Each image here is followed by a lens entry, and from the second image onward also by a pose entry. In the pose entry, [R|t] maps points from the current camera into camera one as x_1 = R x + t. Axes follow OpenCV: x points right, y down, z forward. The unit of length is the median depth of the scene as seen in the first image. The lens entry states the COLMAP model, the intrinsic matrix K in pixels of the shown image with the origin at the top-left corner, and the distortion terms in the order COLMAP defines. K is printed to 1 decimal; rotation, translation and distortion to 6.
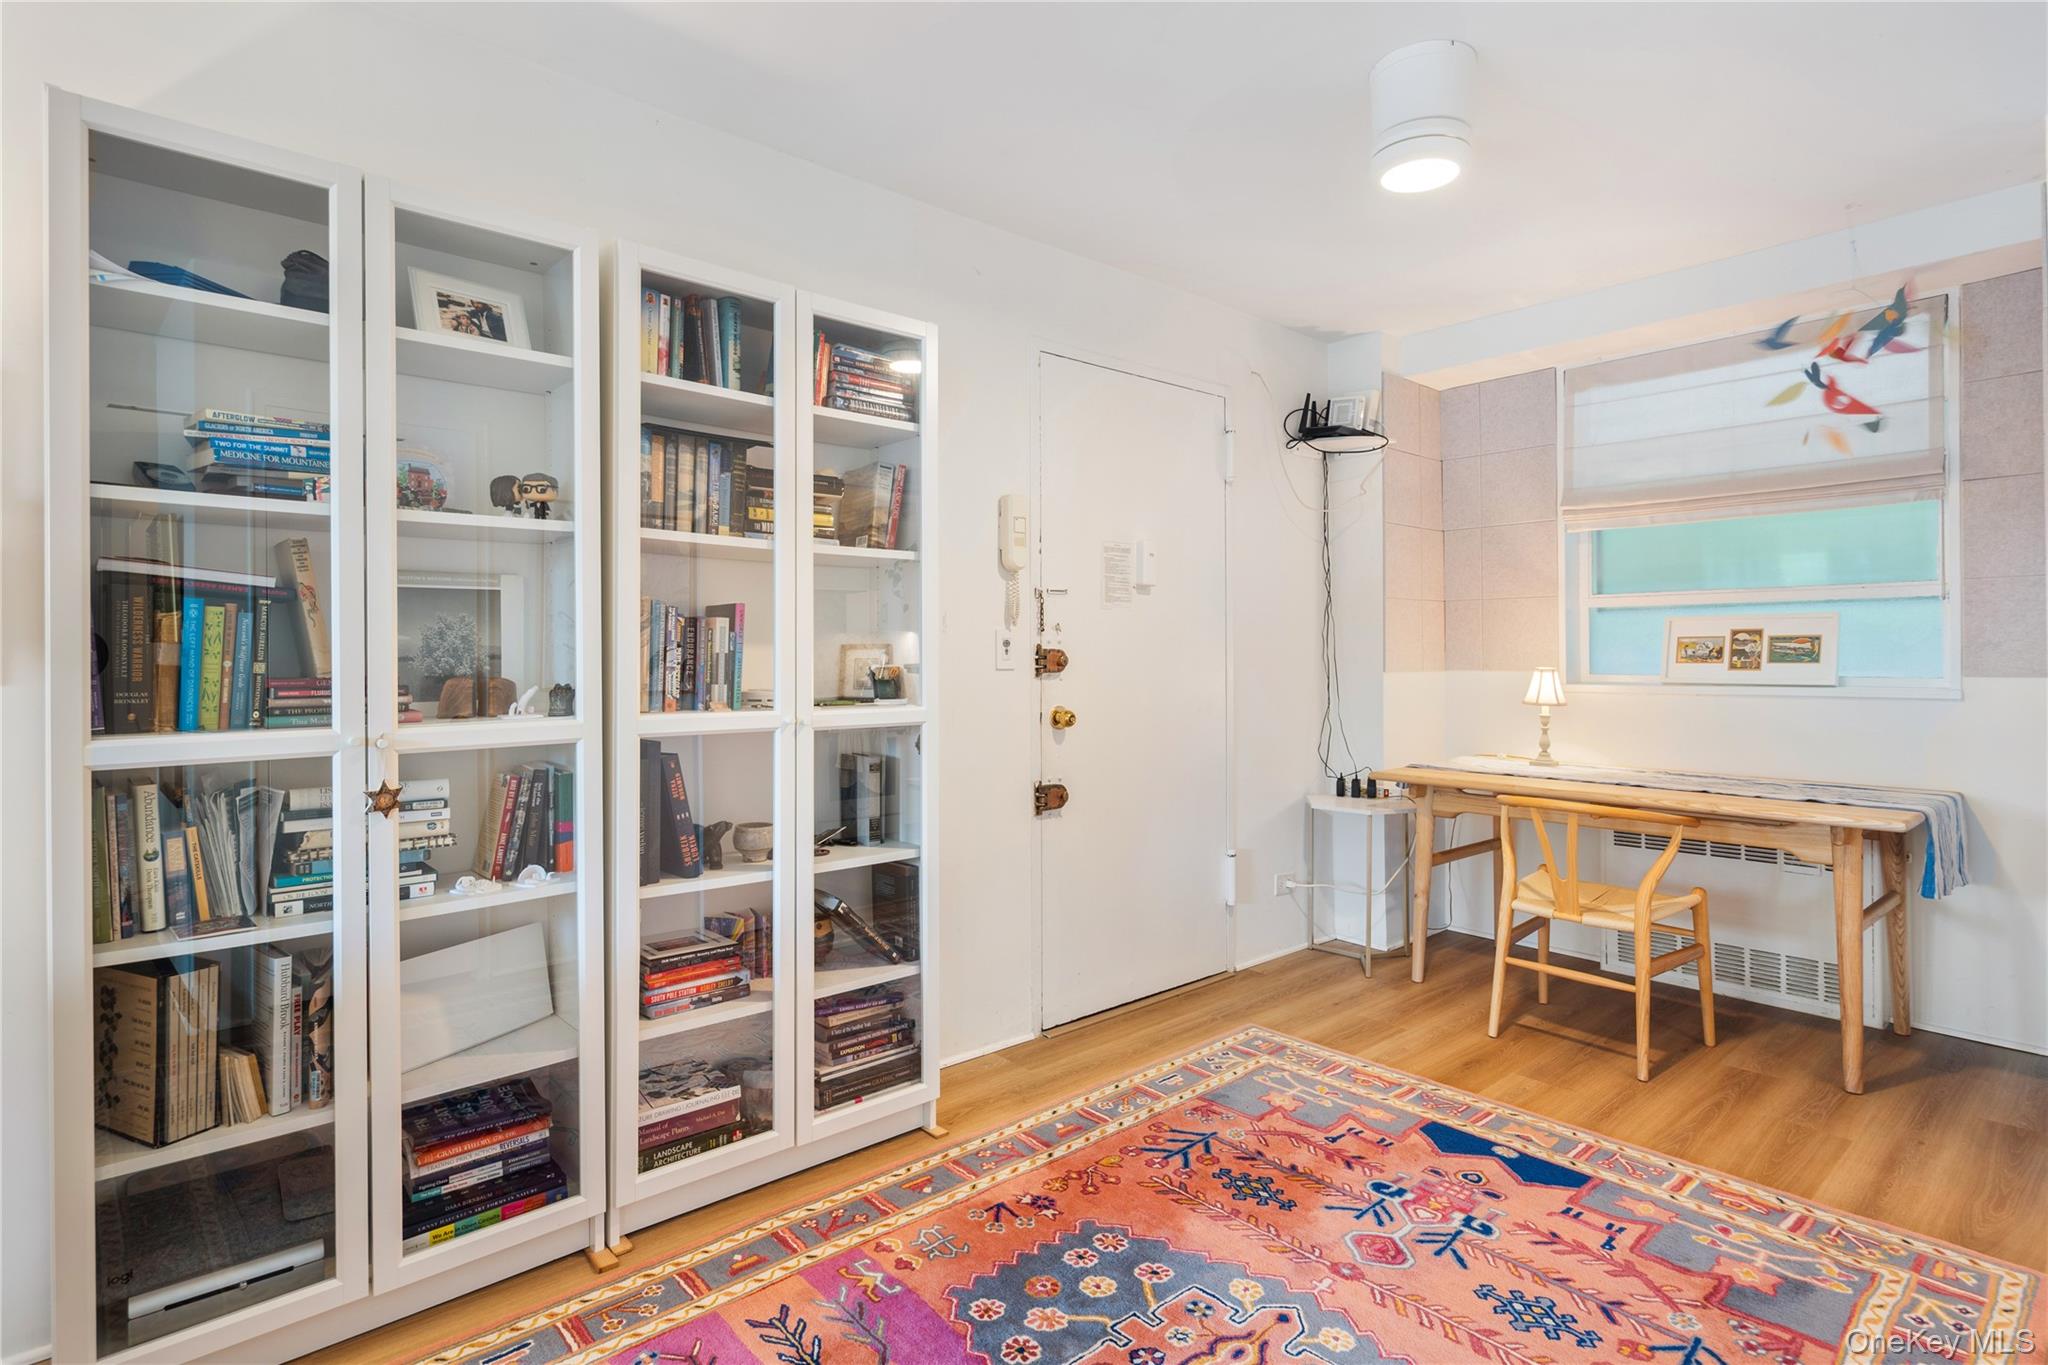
lens RADIAL K [[1024.9, 0, 1016.0], [0, 1024.9, 643.6], [0, 0, 1]] dist [-0.000419, -0.000506]
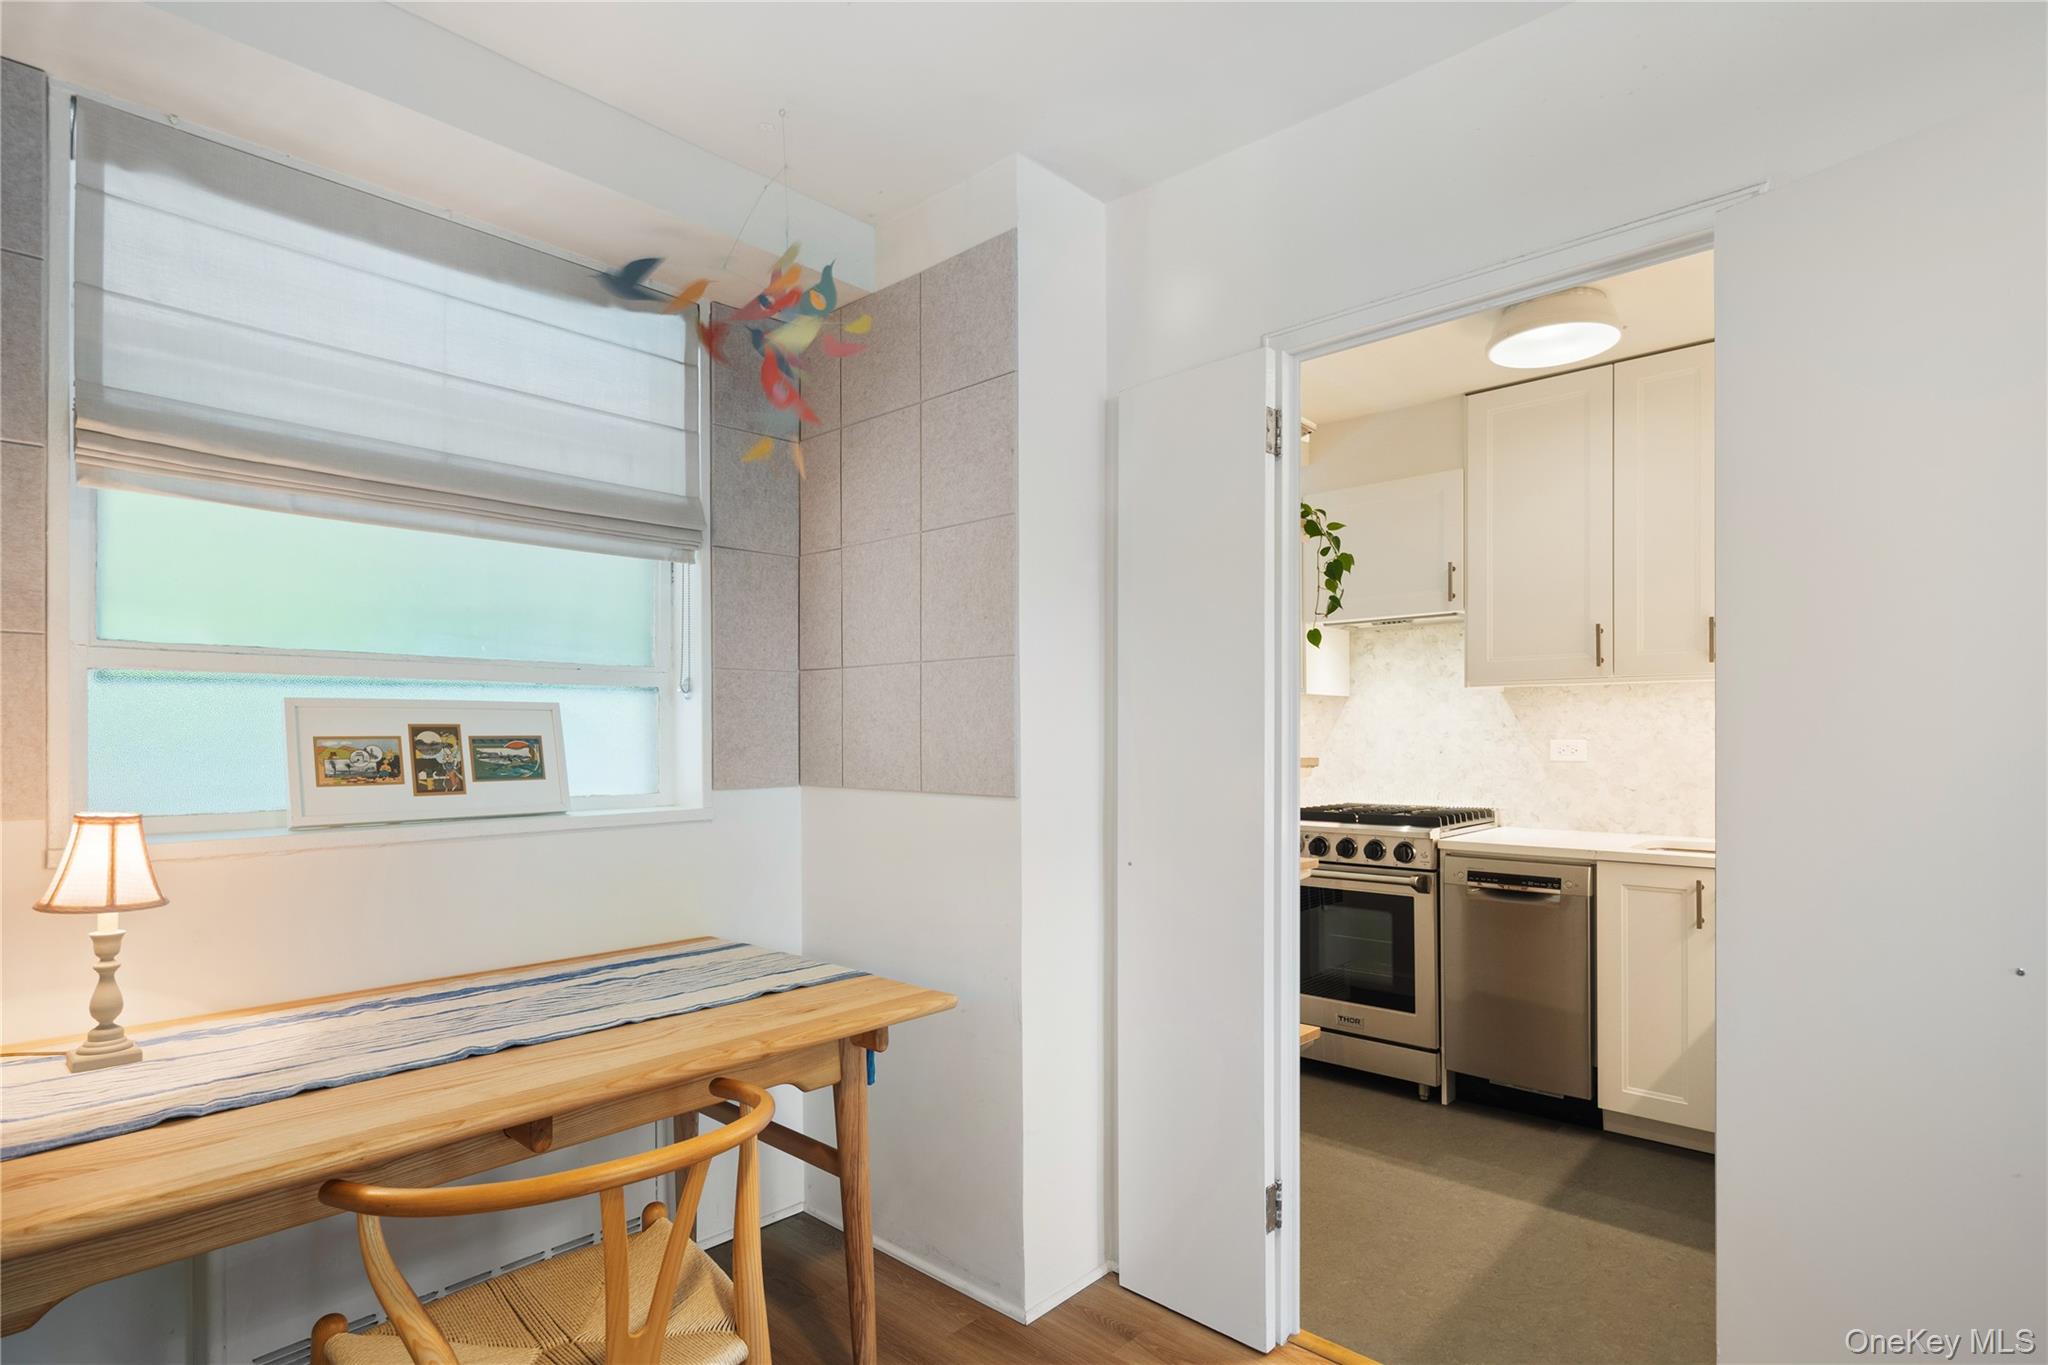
lens RADIAL K [[1028.1, 0, 1015.0], [0, 1028.1, 727.4], [0, 0, 1]] dist [-0.000224, -0.000518]
pose [[-0.119314, 0.013767, 0.992761, 0.086690], [-0.004578, 0.999886, -0.014416, -0.005740], [-0.992846, -0.006265, -0.119237, 0.749126]]
